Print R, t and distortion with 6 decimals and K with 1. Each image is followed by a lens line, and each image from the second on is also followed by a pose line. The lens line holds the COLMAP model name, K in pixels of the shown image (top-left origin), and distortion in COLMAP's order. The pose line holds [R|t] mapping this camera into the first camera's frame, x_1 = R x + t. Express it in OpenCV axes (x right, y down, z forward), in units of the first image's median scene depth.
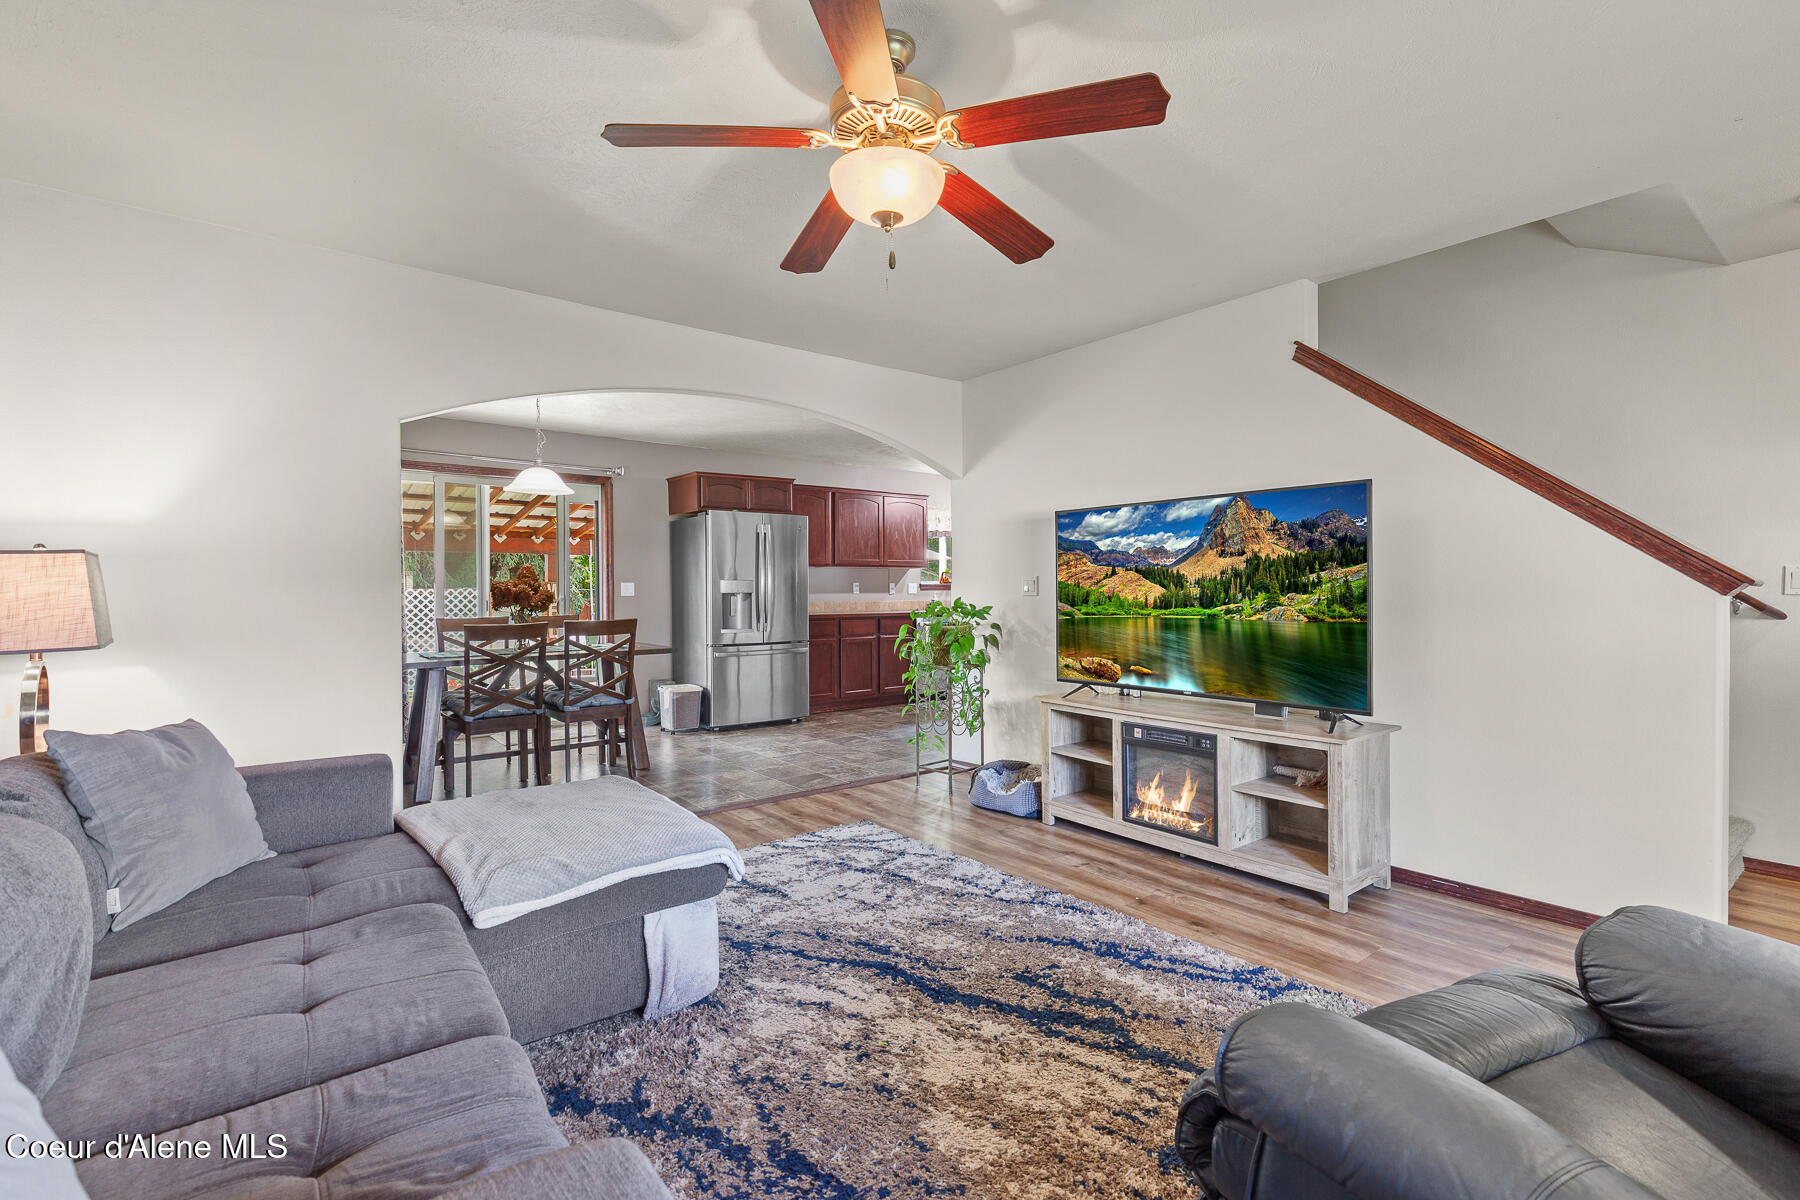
lens RADIAL K [[814.7, 0, 894.9], [0, 814.7, 586.4], [0, 0, 1]] dist [0.005128, -0.000810]
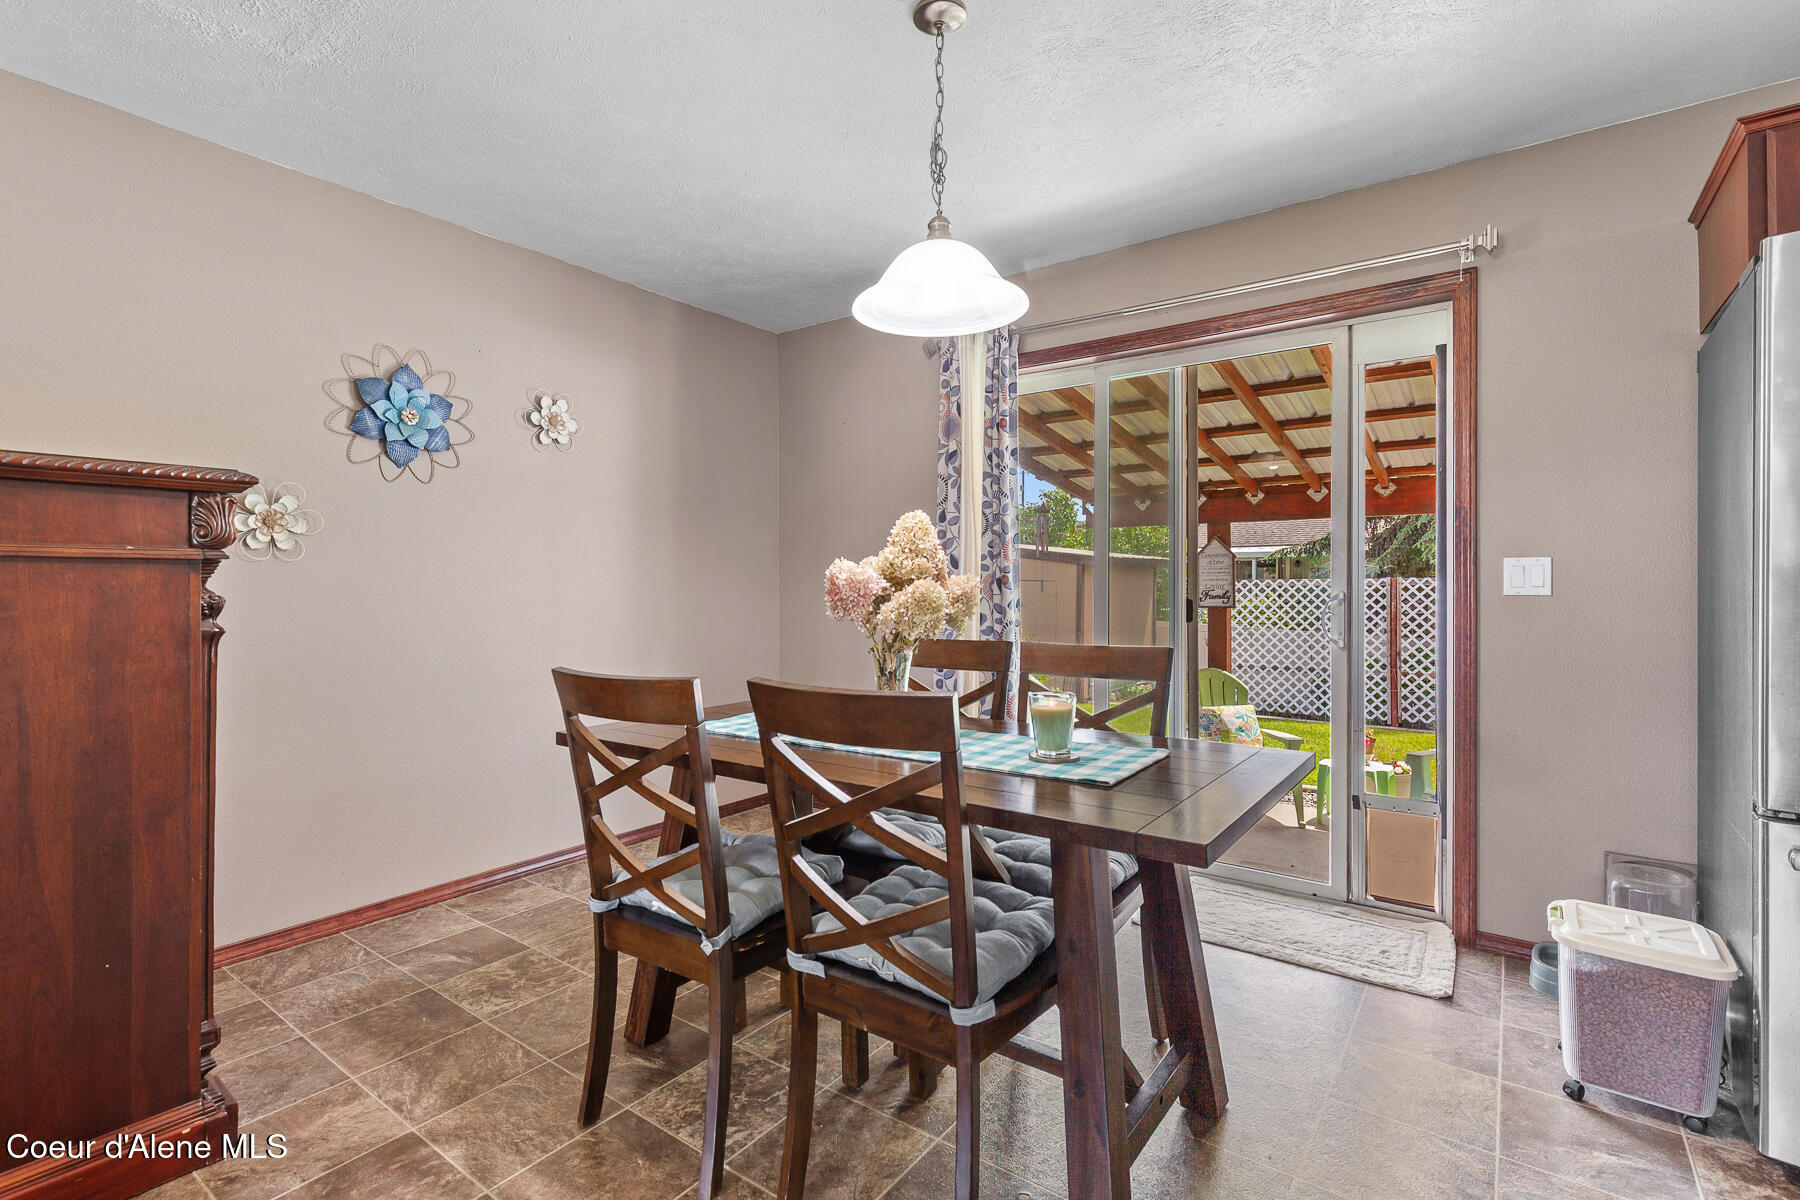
lens RADIAL K [[814.7, 0, 900.9], [0, 814.7, 589.6], [0, 0, 1]] dist [0.005128, -0.000810]
pose [[0.282138, 0.010961, -0.959311, -0.147699], [0.006405, 0.999891, 0.013308, 0.006511], [0.959352, -0.009899, 0.282037, 1.384407]]
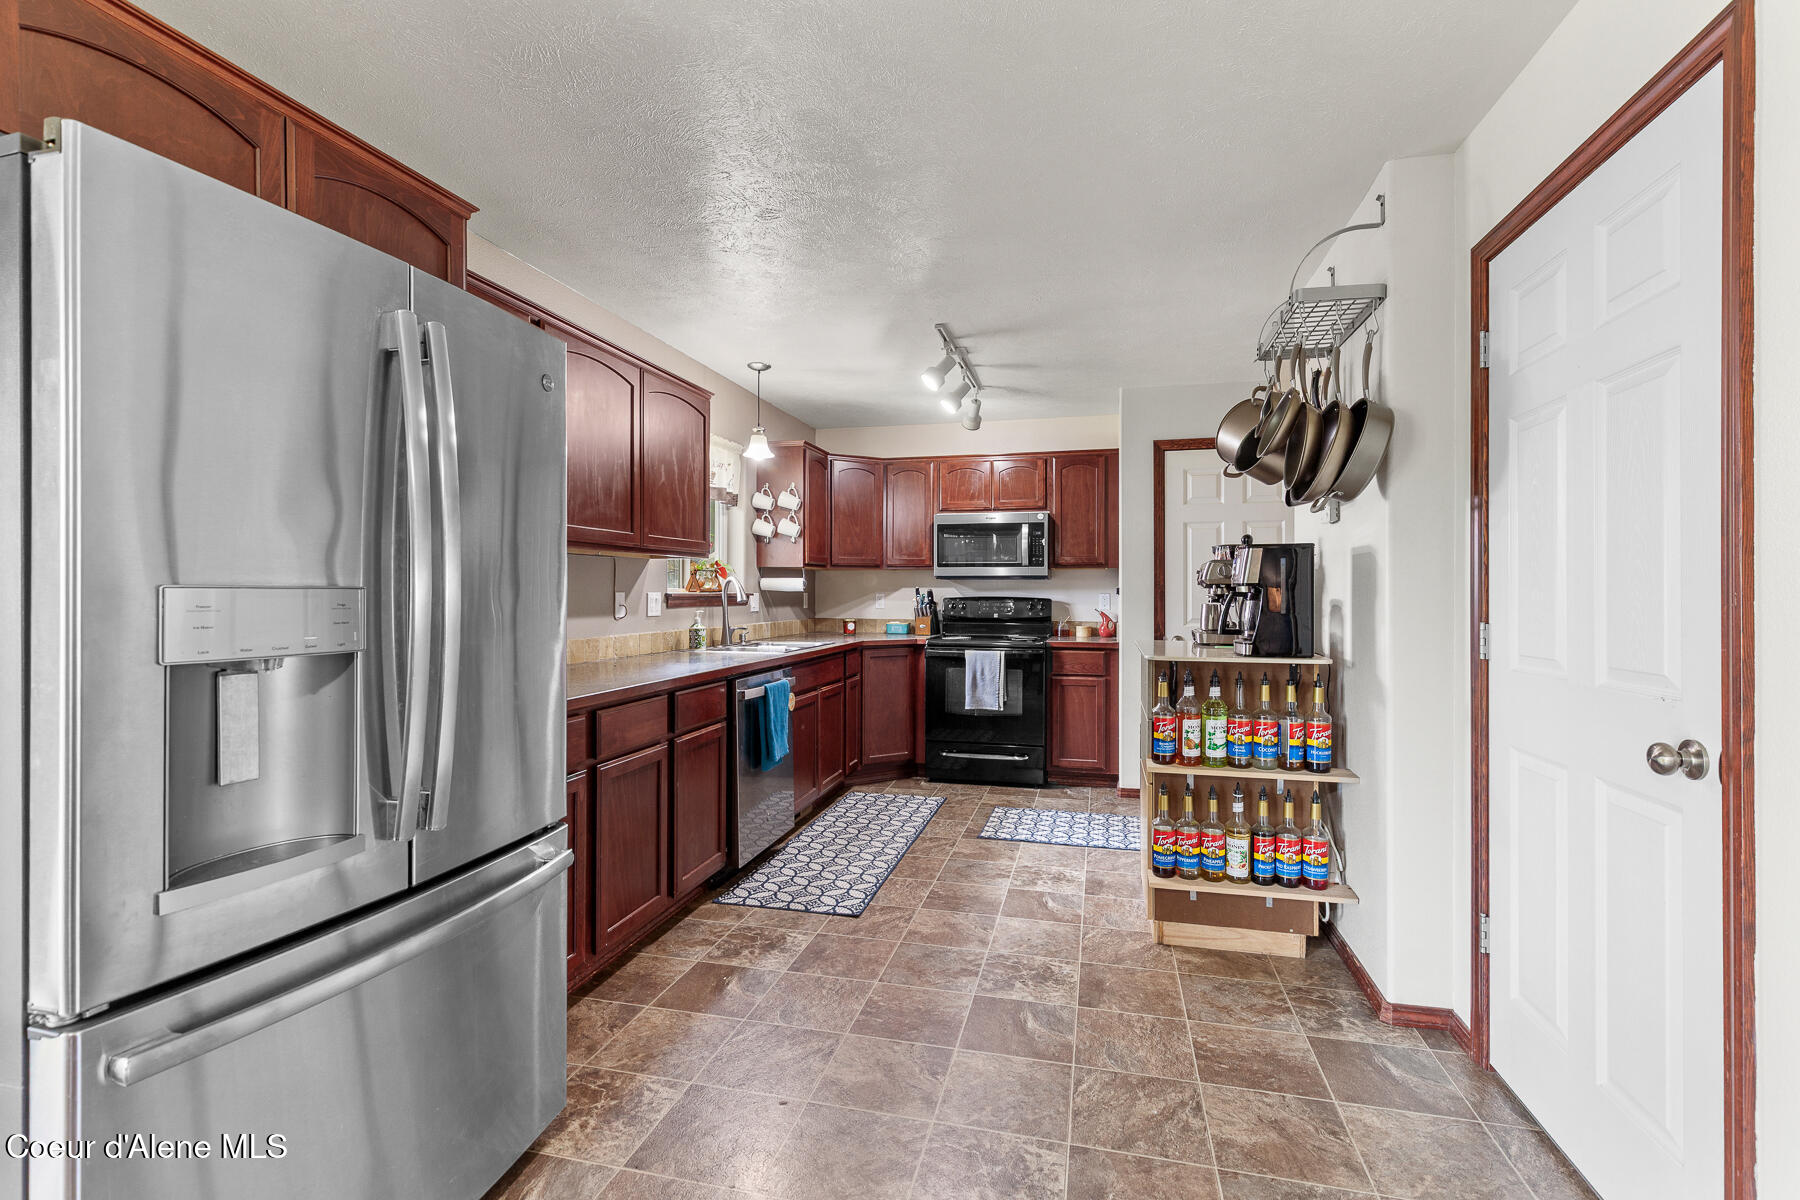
lens RADIAL K [[814.7, 0, 906.3], [0, 814.7, 592.5], [0, 0, 1]] dist [0.005128, -0.000810]
pose [[0.778150, 0.006217, 0.628048, -0.406645], [-0.009813, 0.999949, 0.002260, -0.016721], [-0.628002, -0.007921, 0.778171, 1.574456]]
